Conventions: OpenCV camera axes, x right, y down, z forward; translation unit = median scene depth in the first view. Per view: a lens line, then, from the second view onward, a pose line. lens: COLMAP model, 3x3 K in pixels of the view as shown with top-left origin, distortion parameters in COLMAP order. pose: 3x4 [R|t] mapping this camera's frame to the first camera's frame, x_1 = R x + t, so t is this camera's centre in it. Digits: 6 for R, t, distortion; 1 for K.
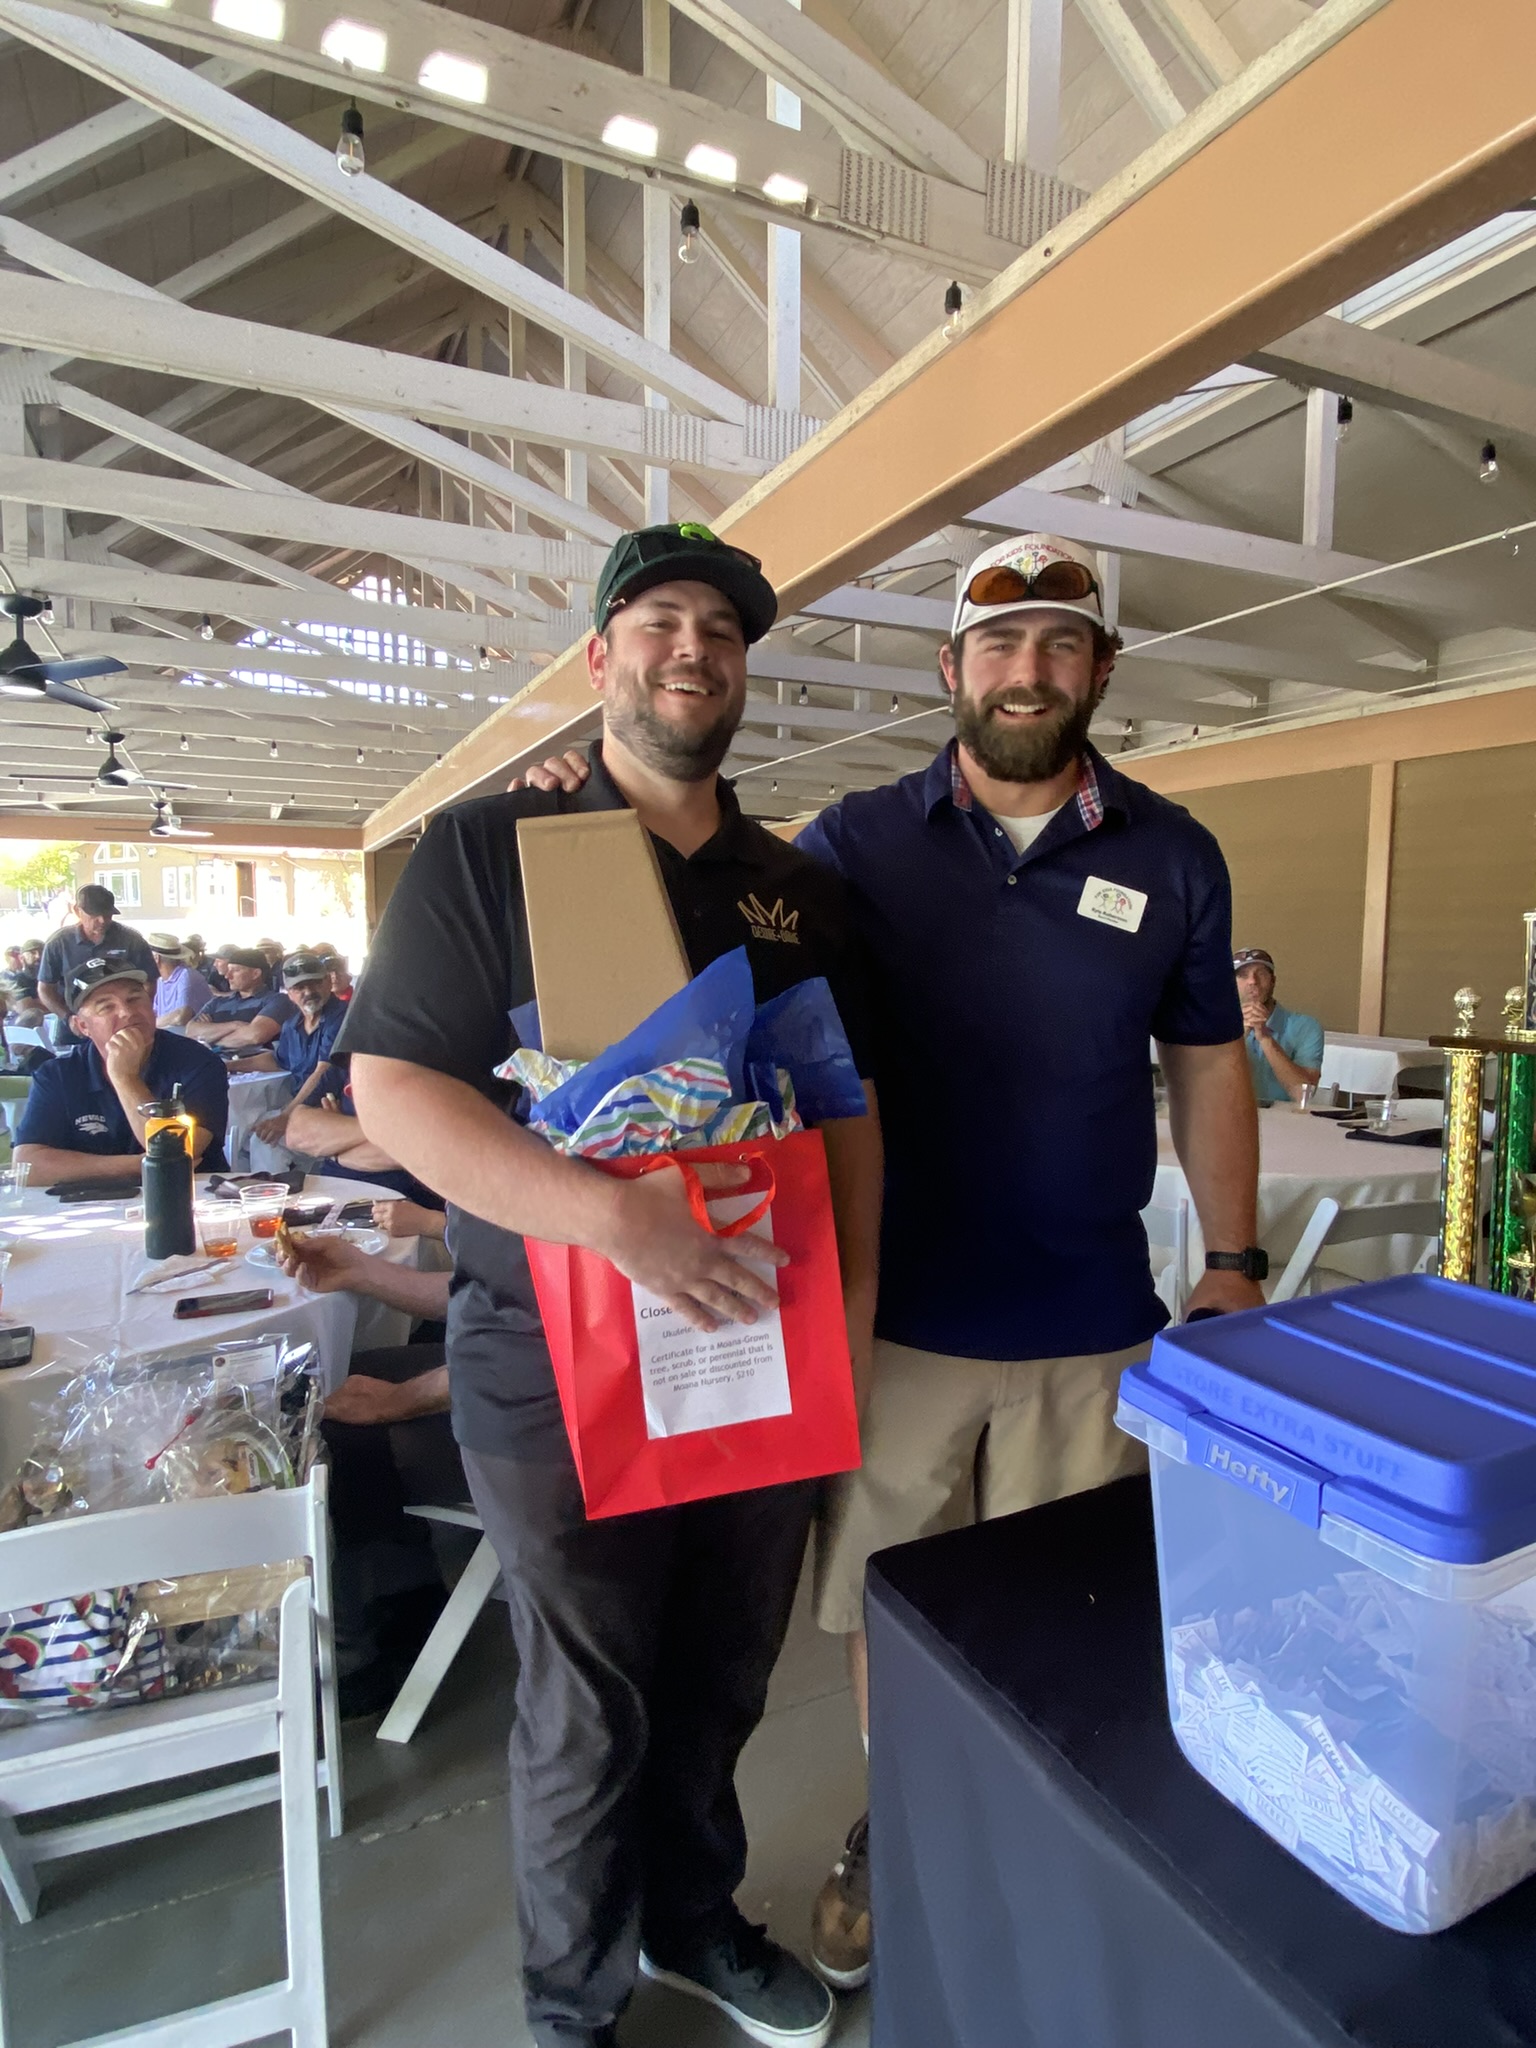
lens RADIAL K [[1092.0, 0, 773.0], [0, 1092.0, 994.8], [0, 0, 1]] dist [0.017853, -0.003357]
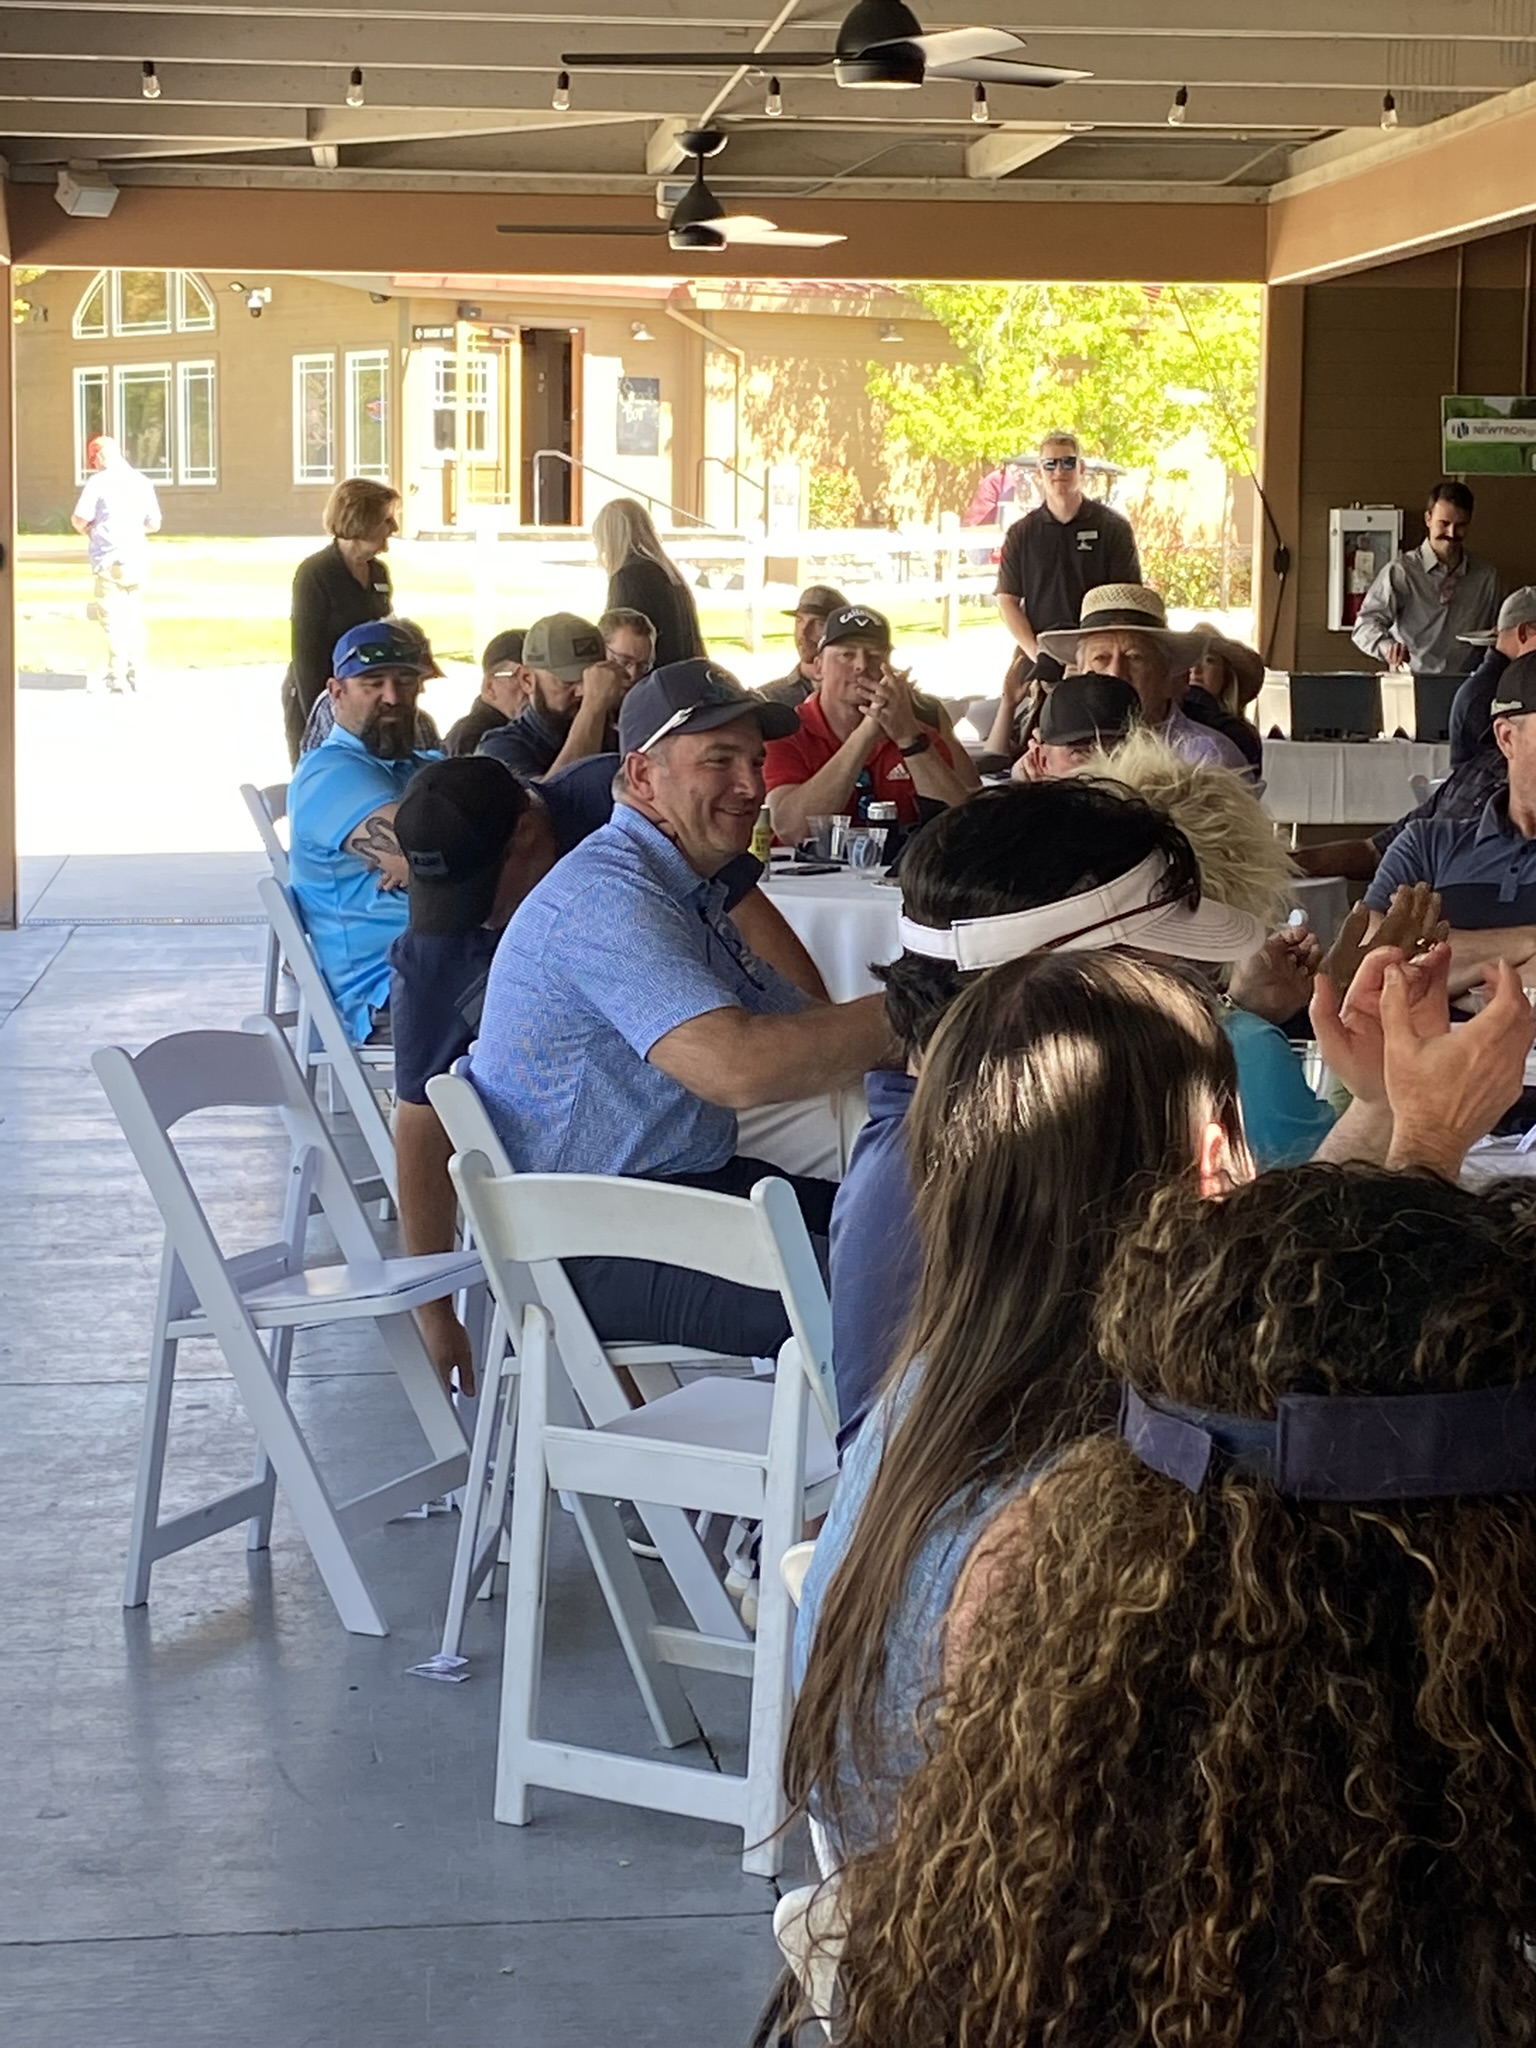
lens RADIAL K [[4258.4, 0, 752.9], [0, 4258.4, 894.6], [0, 0, 1]] dist [0.118309, 0.000000]
pose [[0.935118, 0.036701, -0.352431, -0.131521], [-0.031575, 0.999296, 0.020285, 0.000819], [0.352927, -0.007841, 0.935618, -0.036413]]
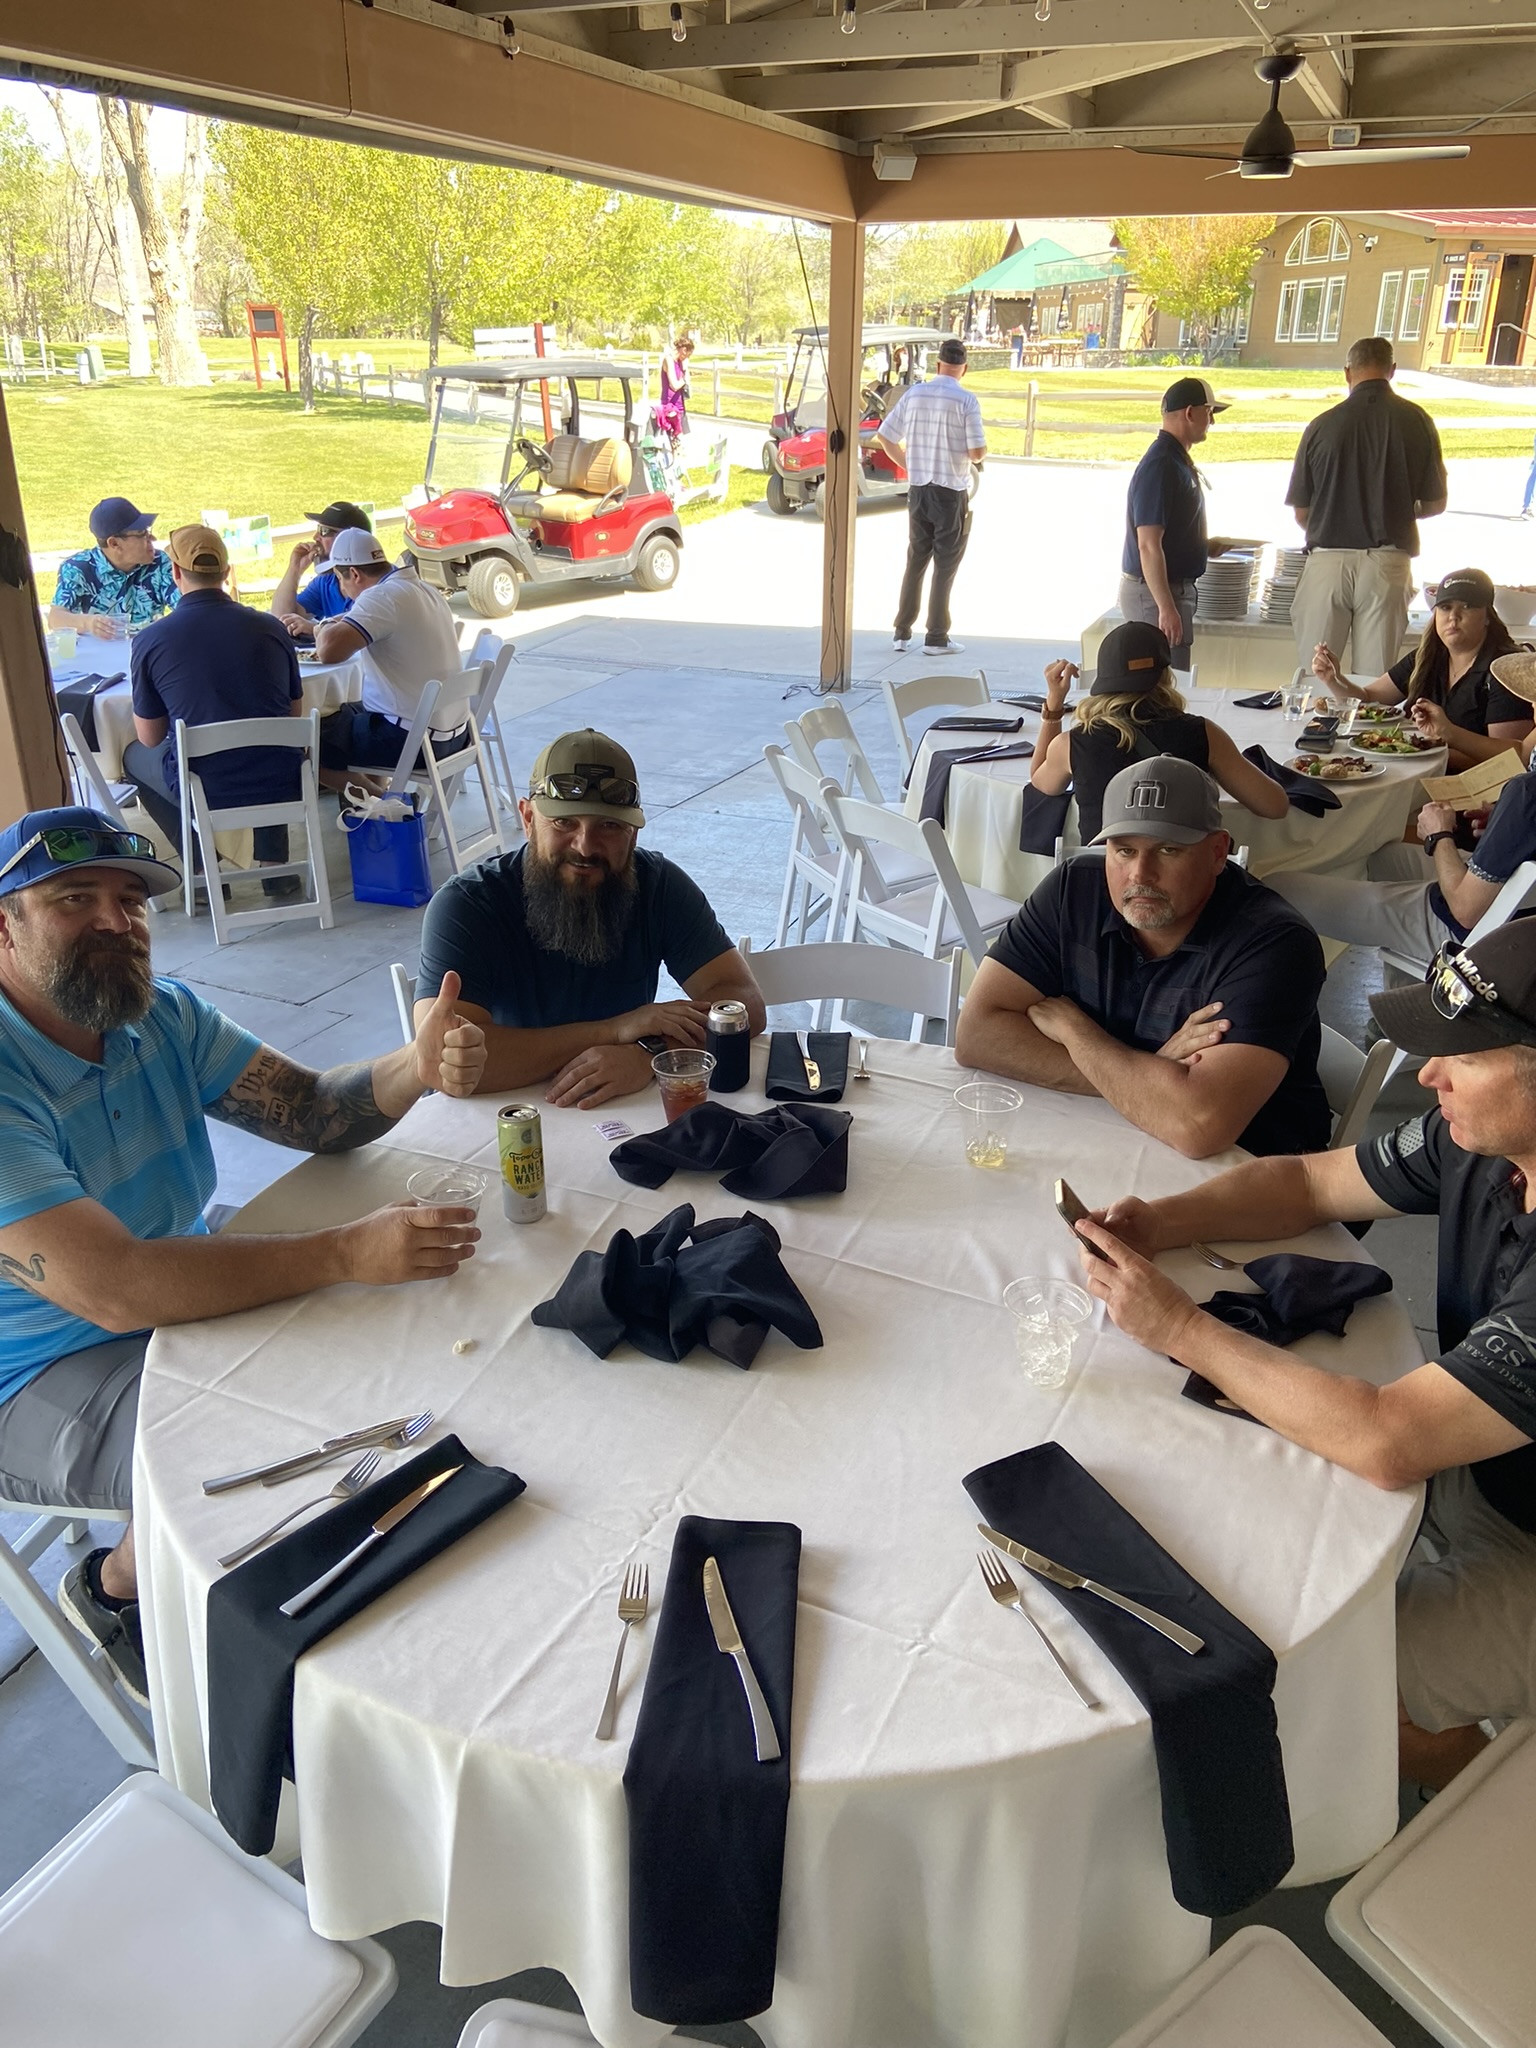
lens RADIAL K [[1535.7, 0, 771.2], [0, 1535.7, 1027.0], [0, 0, 1]] dist [0.110488, -0.141434]
pose [[0.656949, 0.303467, -0.690163, -0.238843], [-0.057431, 0.932898, 0.355531, -0.061810], [0.751744, -0.193930, 0.630295, 0.506190]]
